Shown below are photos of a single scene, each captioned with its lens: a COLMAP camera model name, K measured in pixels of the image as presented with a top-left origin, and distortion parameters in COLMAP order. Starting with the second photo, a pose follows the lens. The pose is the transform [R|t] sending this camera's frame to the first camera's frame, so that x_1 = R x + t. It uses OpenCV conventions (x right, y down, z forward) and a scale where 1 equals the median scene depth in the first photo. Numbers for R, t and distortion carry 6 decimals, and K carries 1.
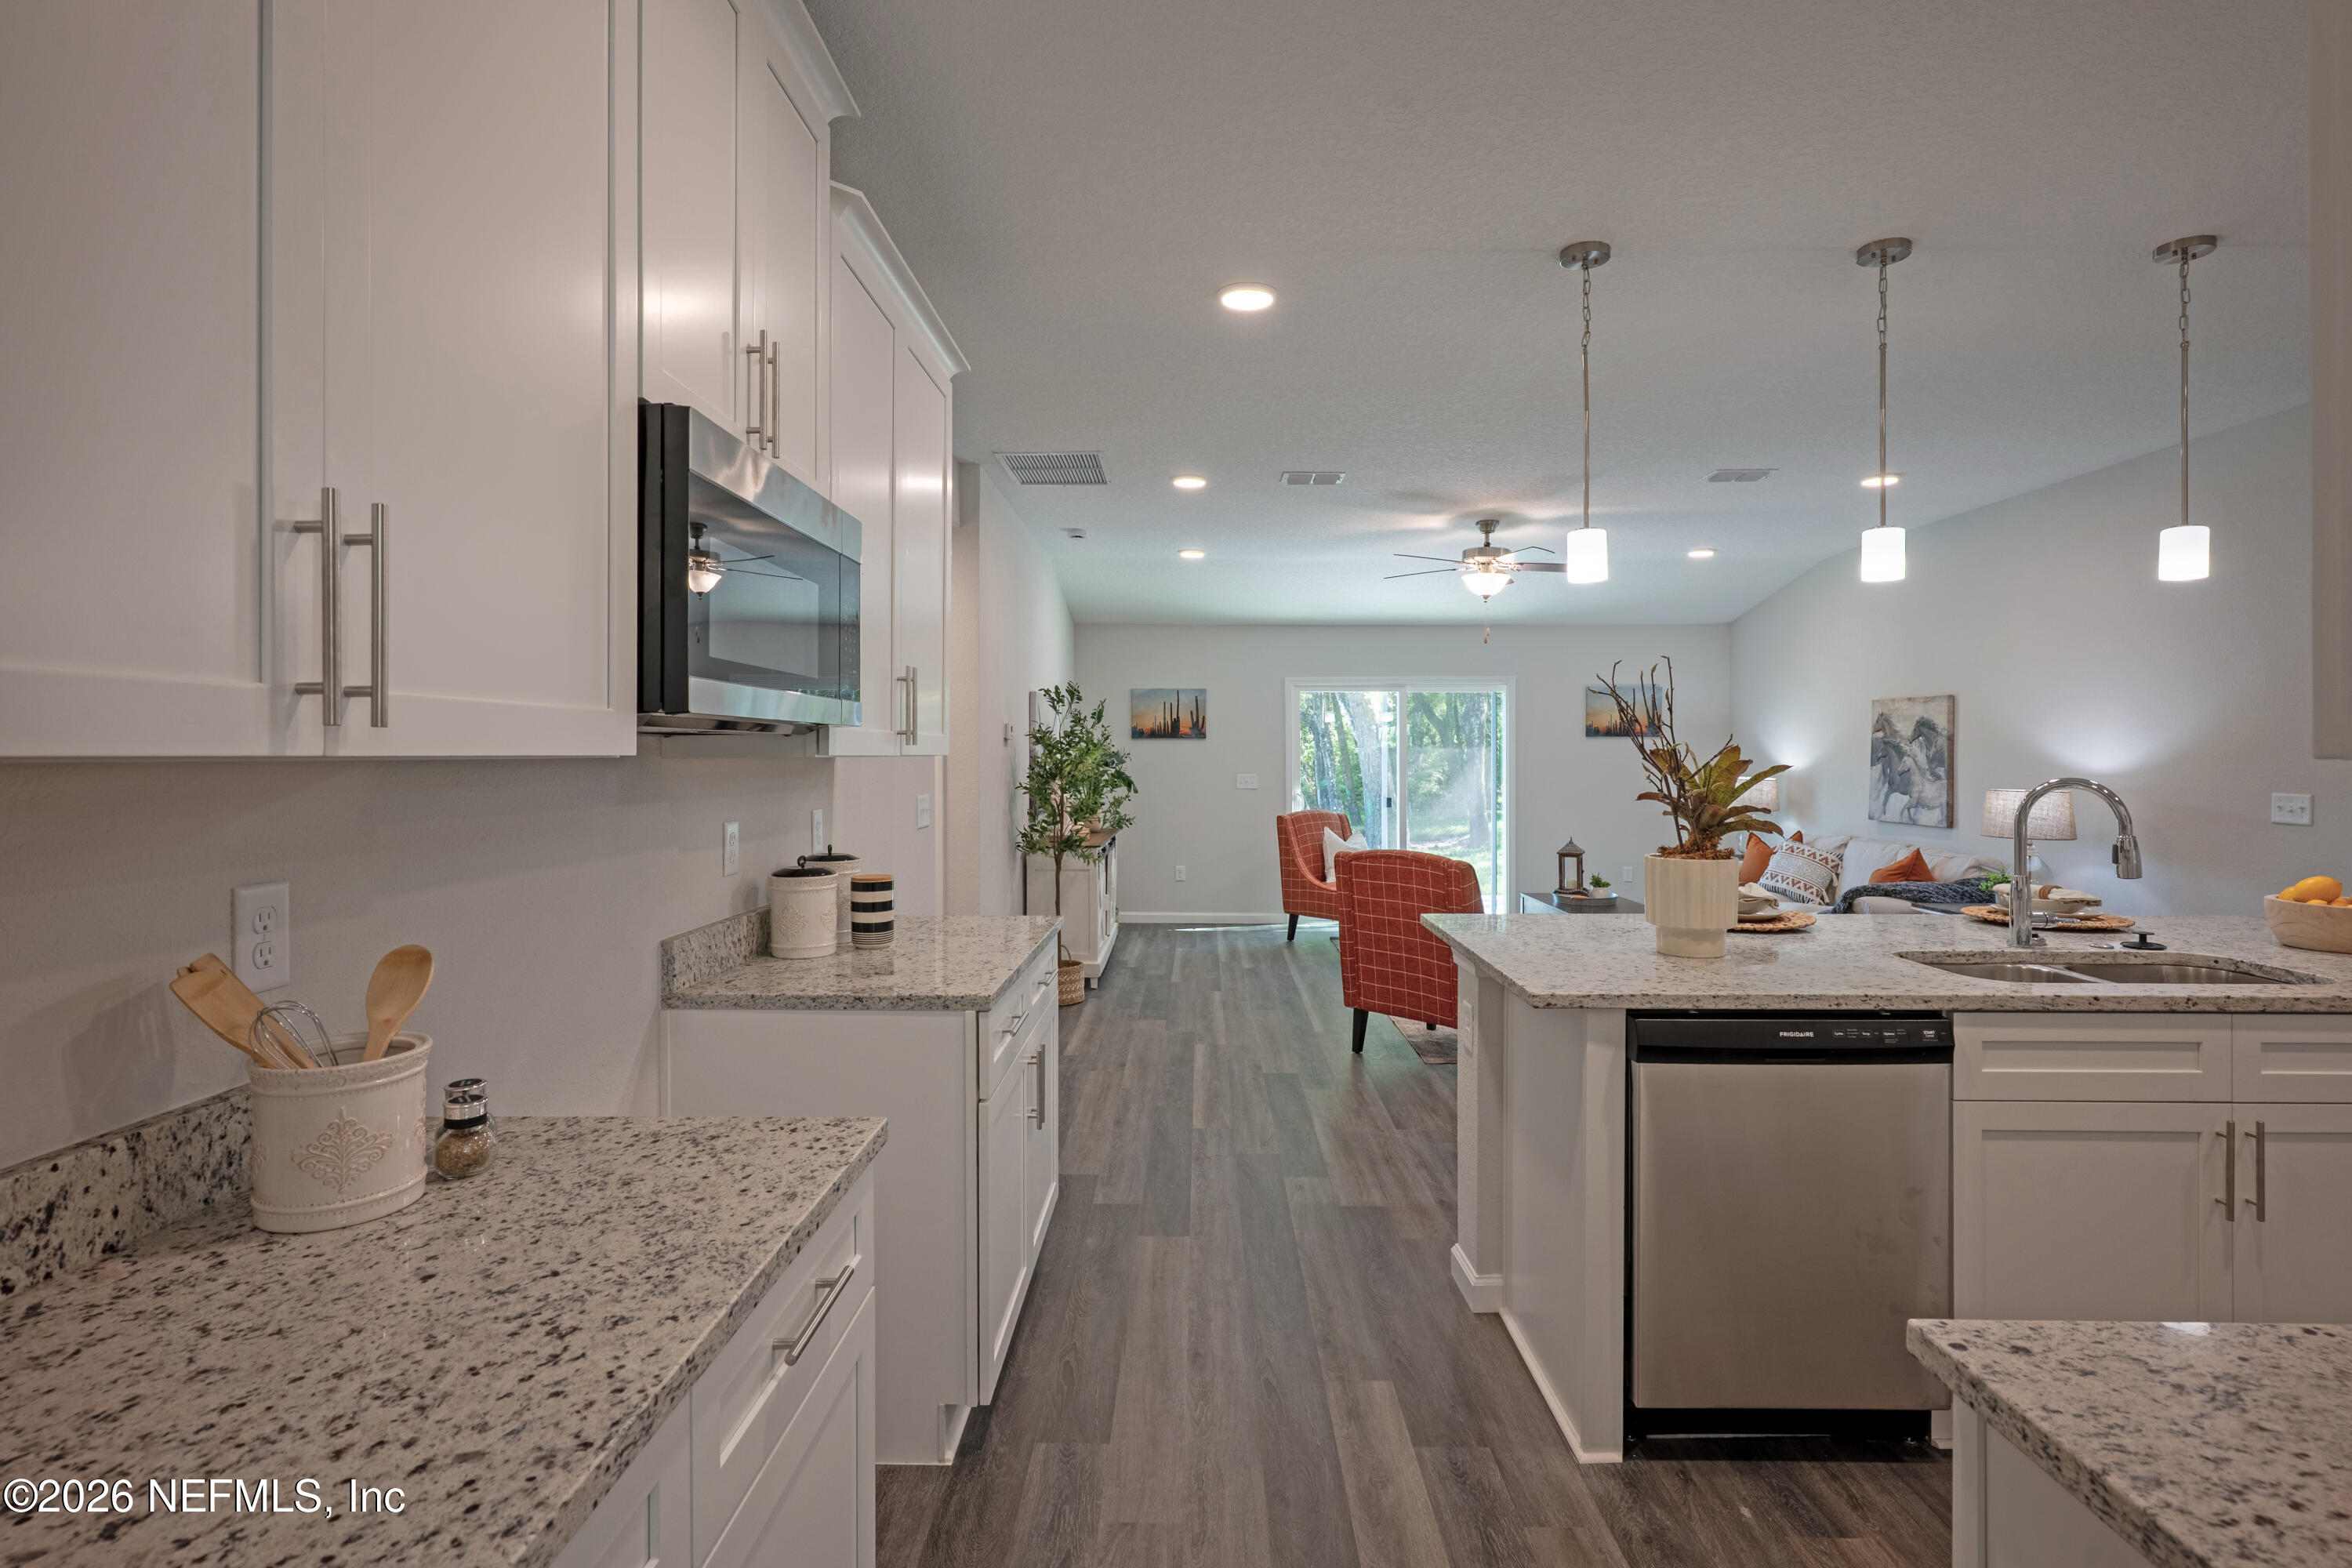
lens RADIAL K [[1163.4, 0, 1179.7], [0, 1163.4, 752.3], [0, 0, 1]] dist [-0.000877, 0.000942]
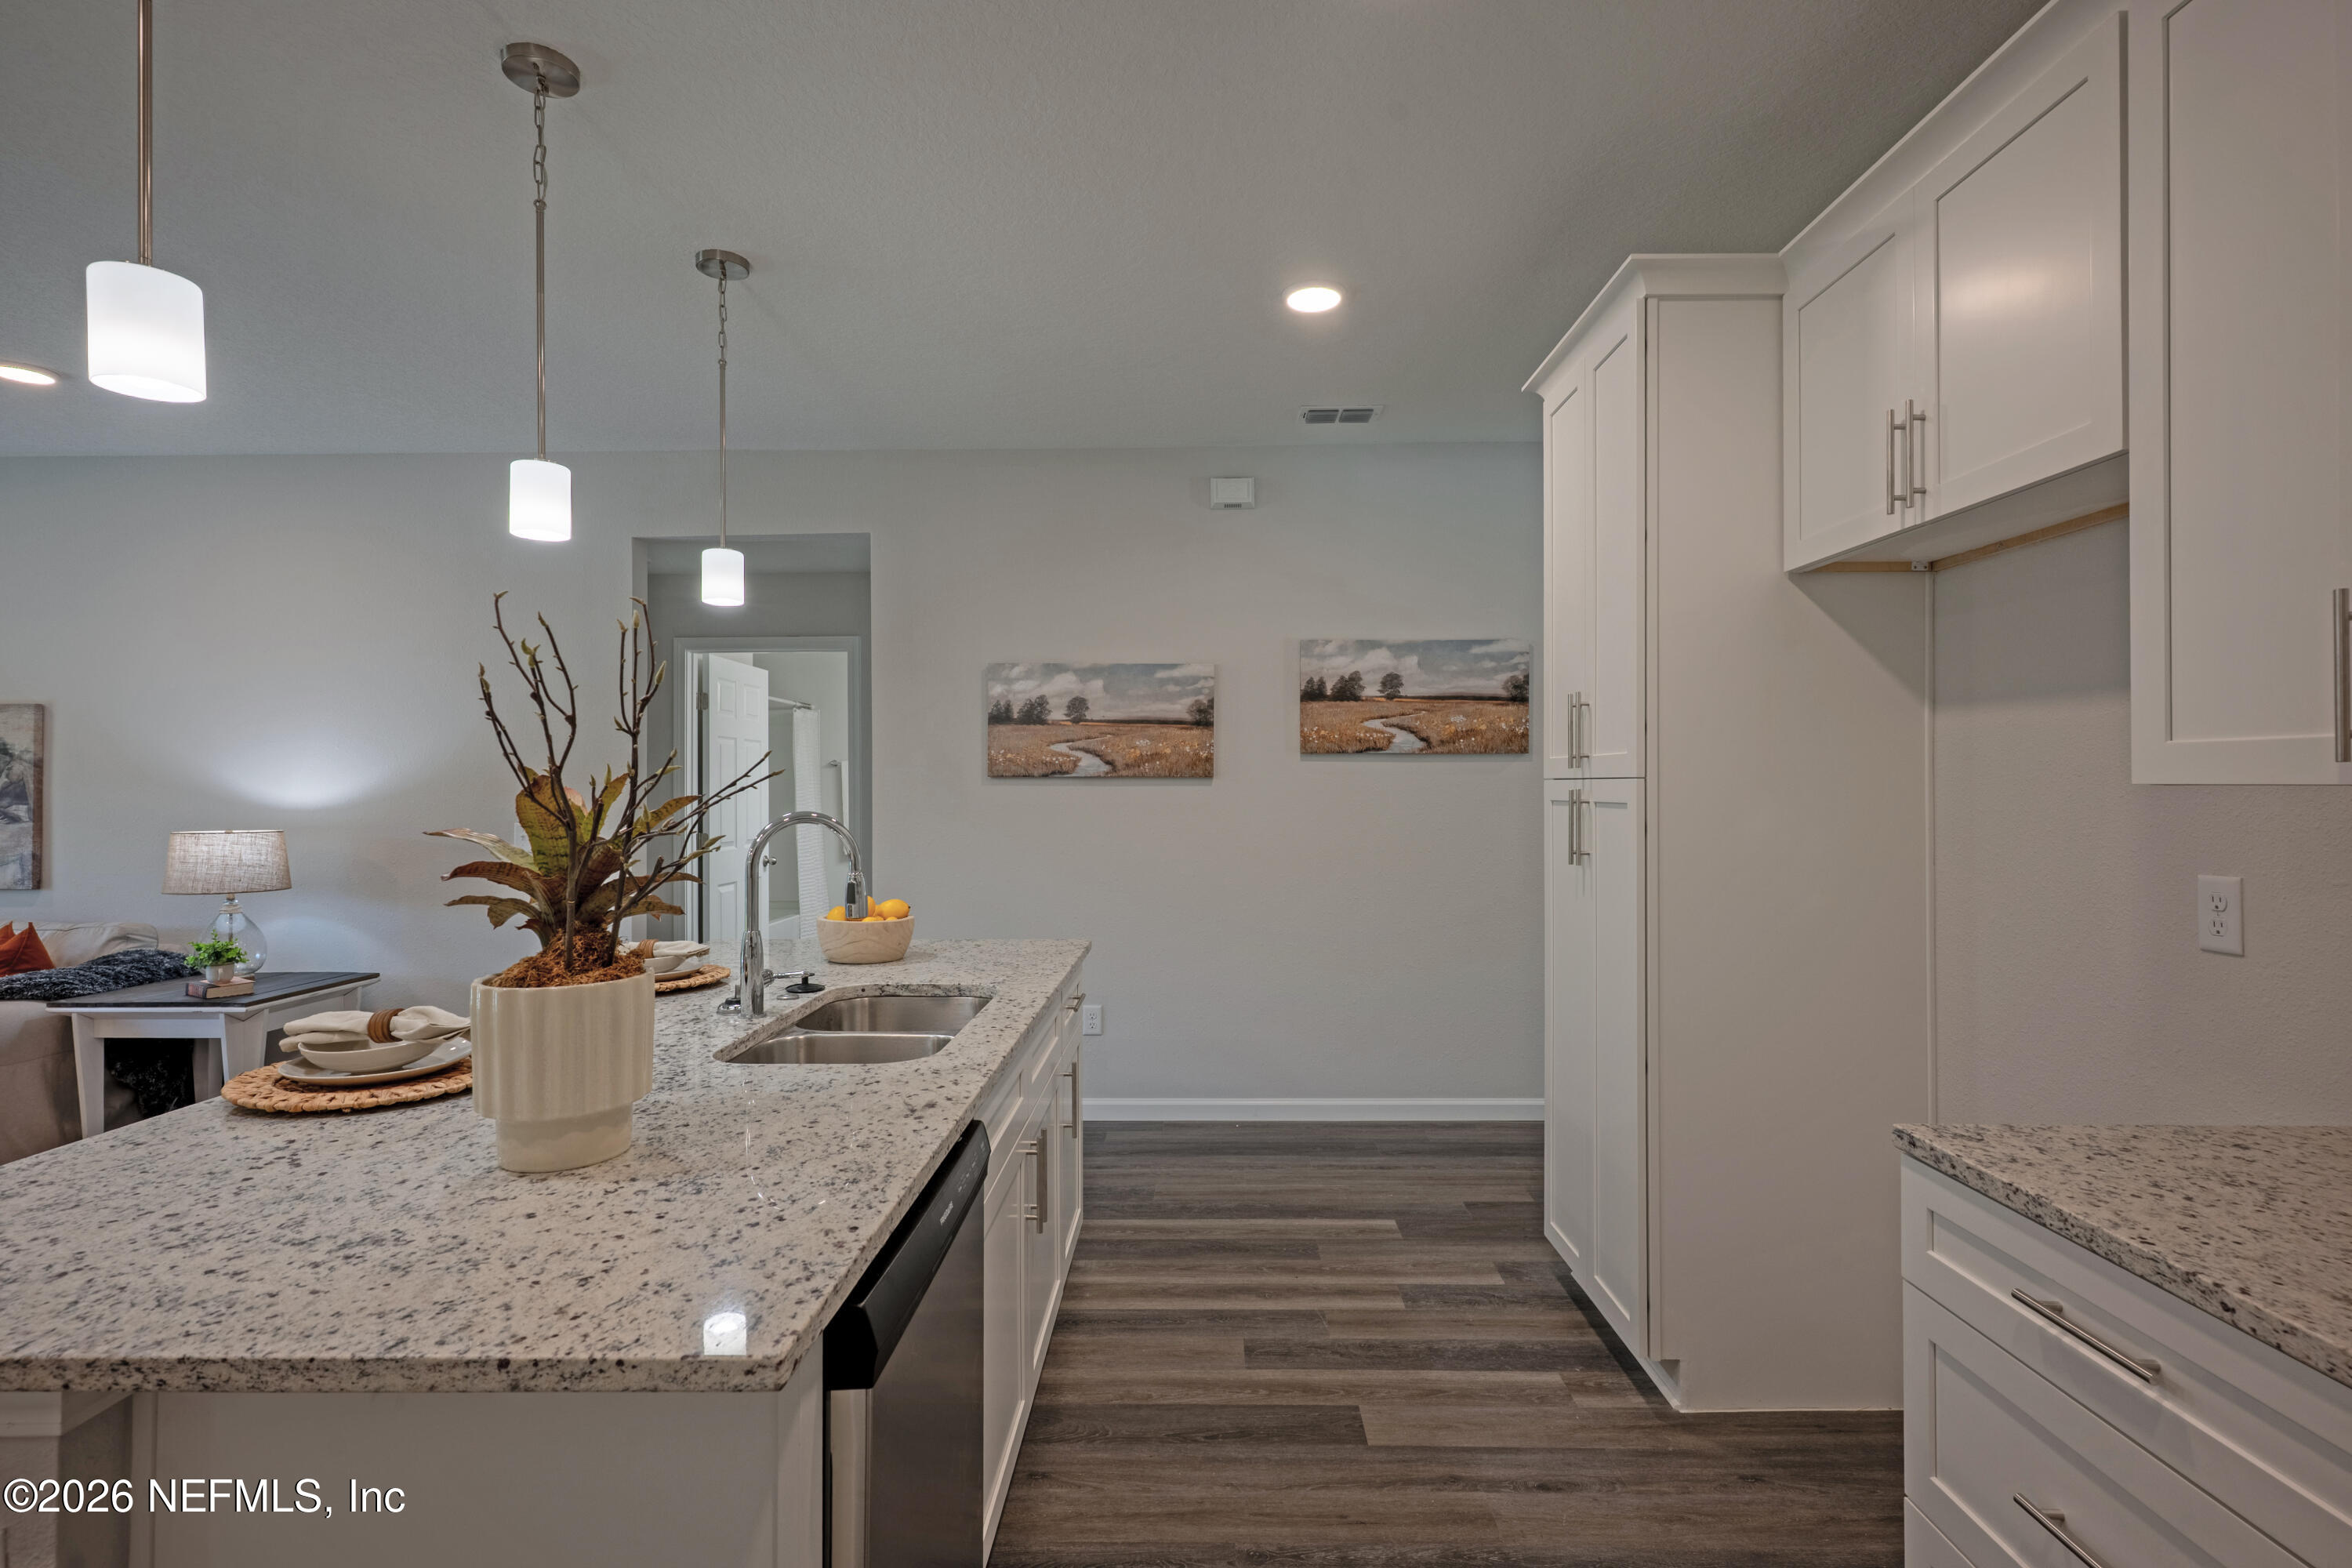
lens RADIAL K [[1127.3, 0, 1192.7], [0, 1127.3, 782.7], [0, 0, 1]] dist [-0.000116, 0.001113]
pose [[0.000659, 0.000106, 1.000000, -0.034569], [0.001168, 0.999999, -0.000106, 0.000082], [-0.999999, 0.001168, 0.000659, 0.281158]]
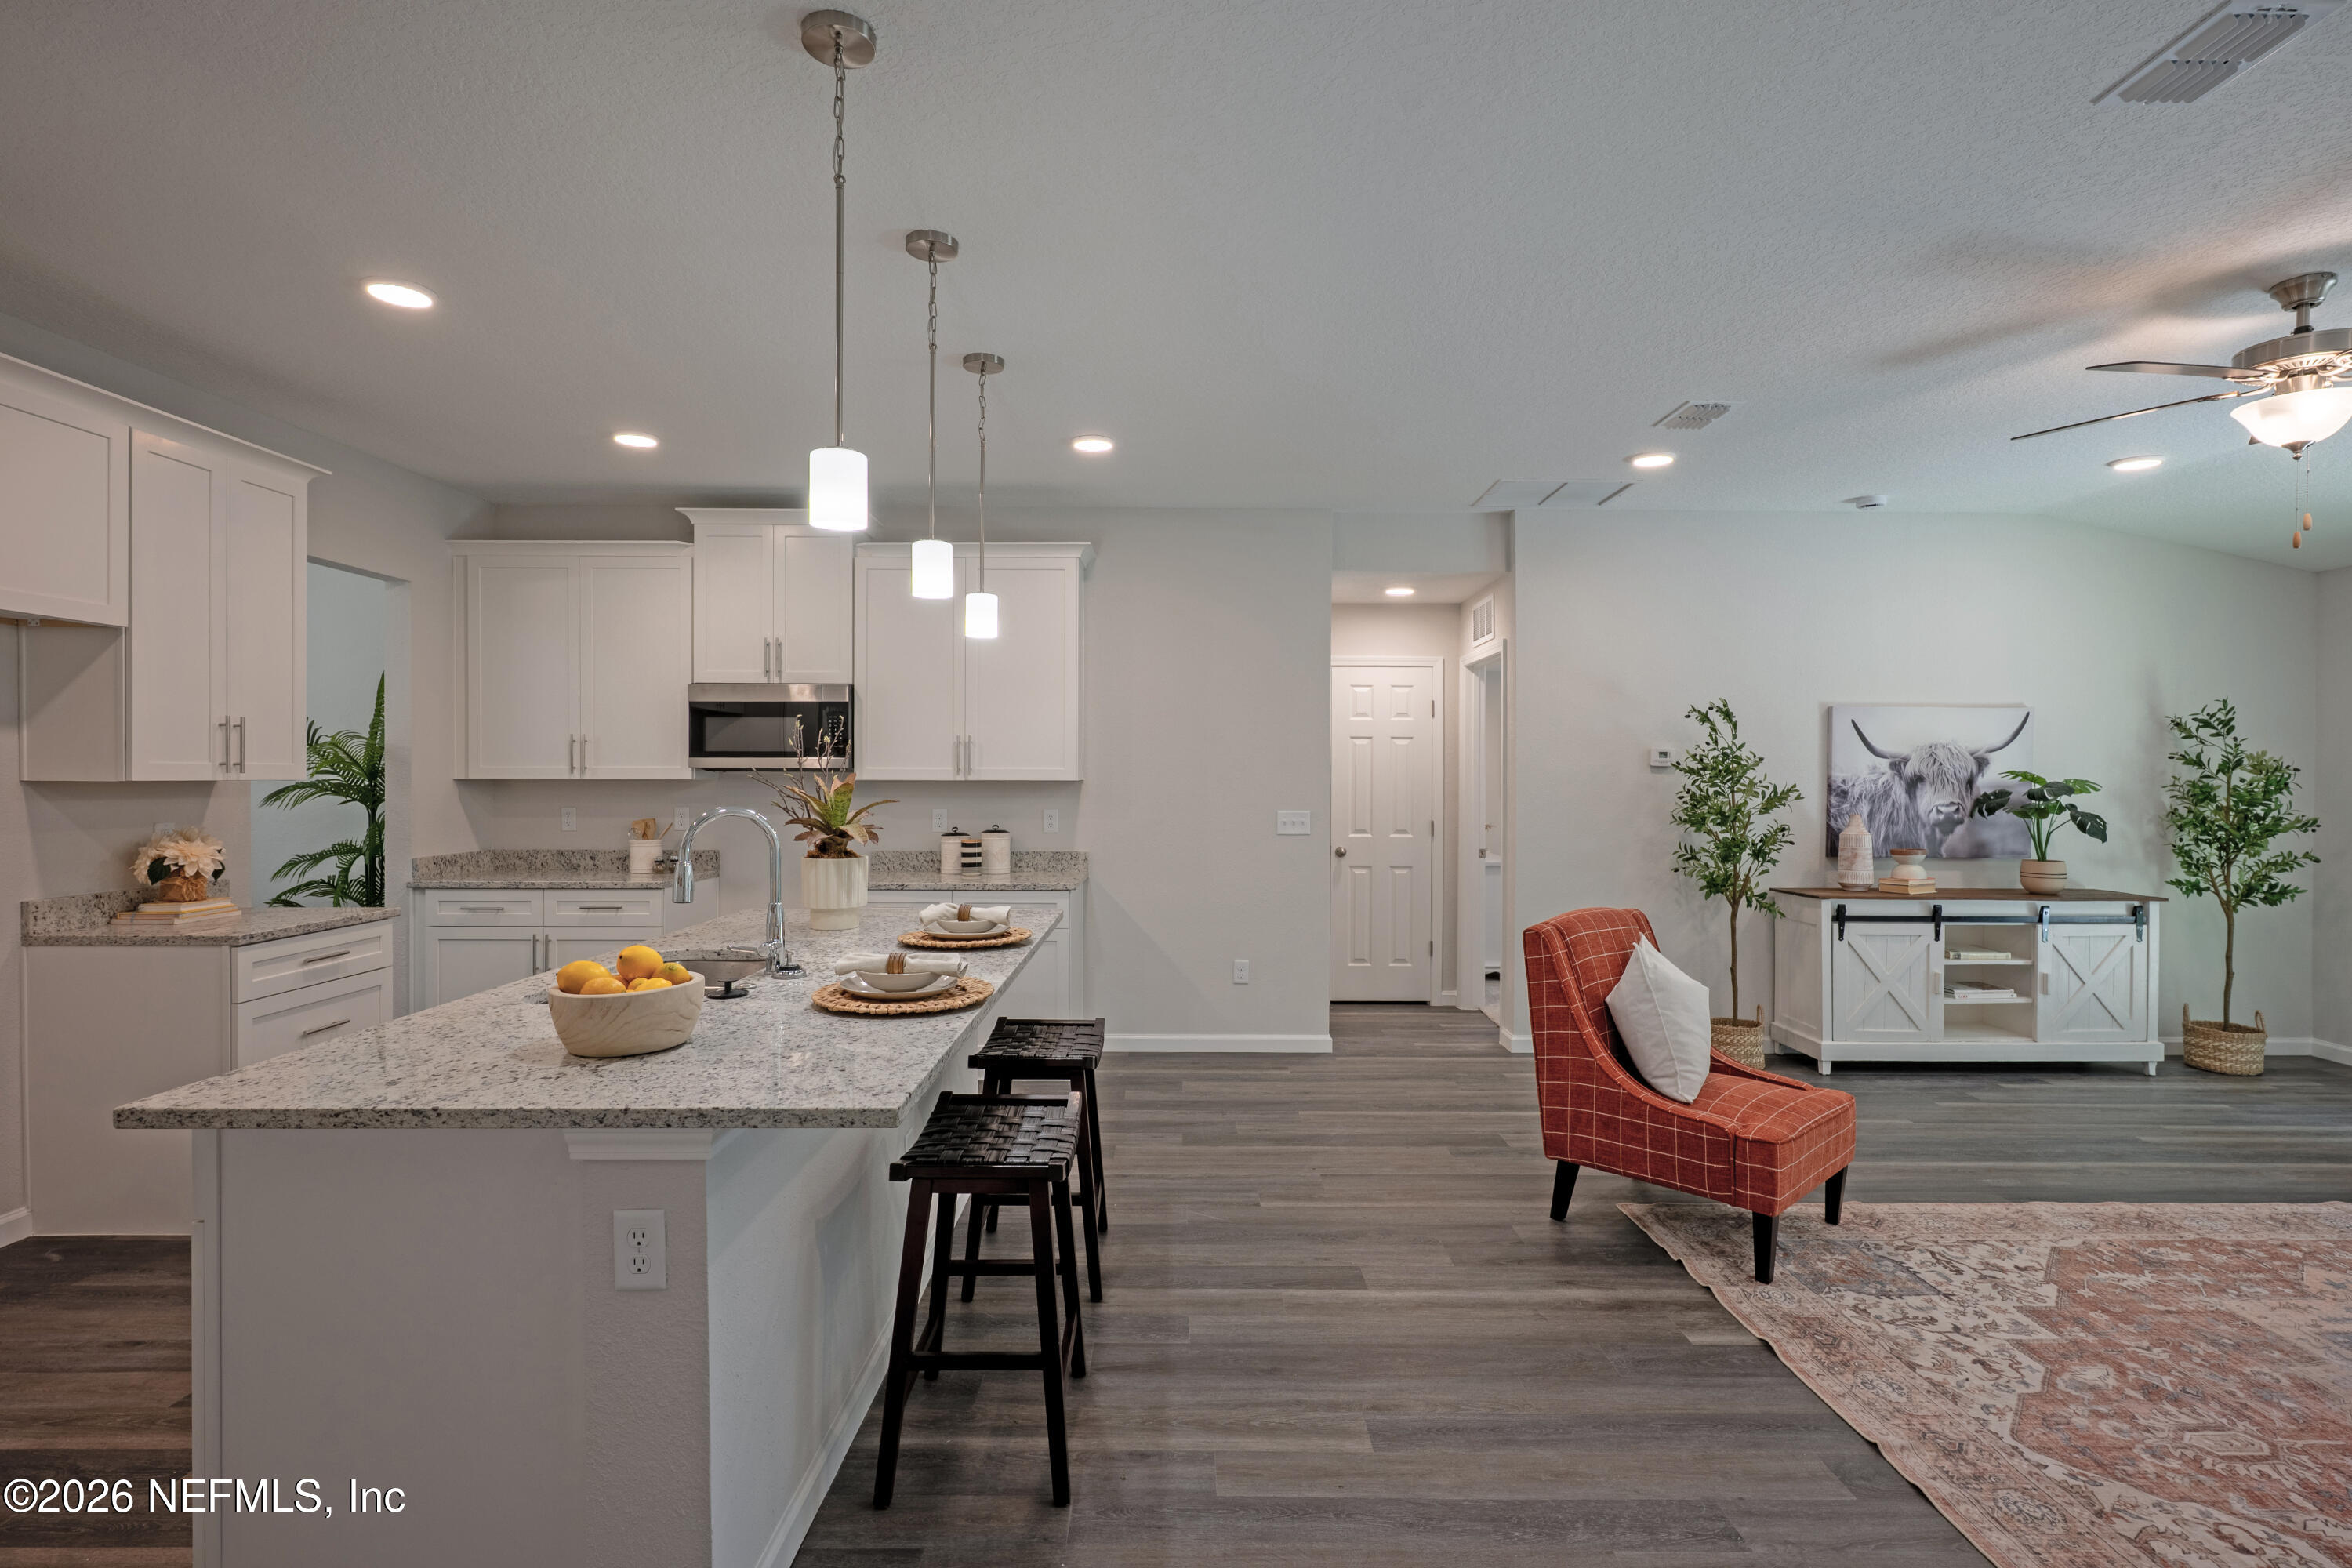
lens RADIAL K [[1135.5, 0, 1179.6], [0, 1135.5, 784.0], [0, 0, 1]] dist [0.001374, -0.000274]
pose [[0.018653, 0.007257, -0.999800, 0.707111], [-0.001676, 0.999972, 0.007227, -0.002475], [0.999825, 0.001540, 0.018664, 0.548372]]
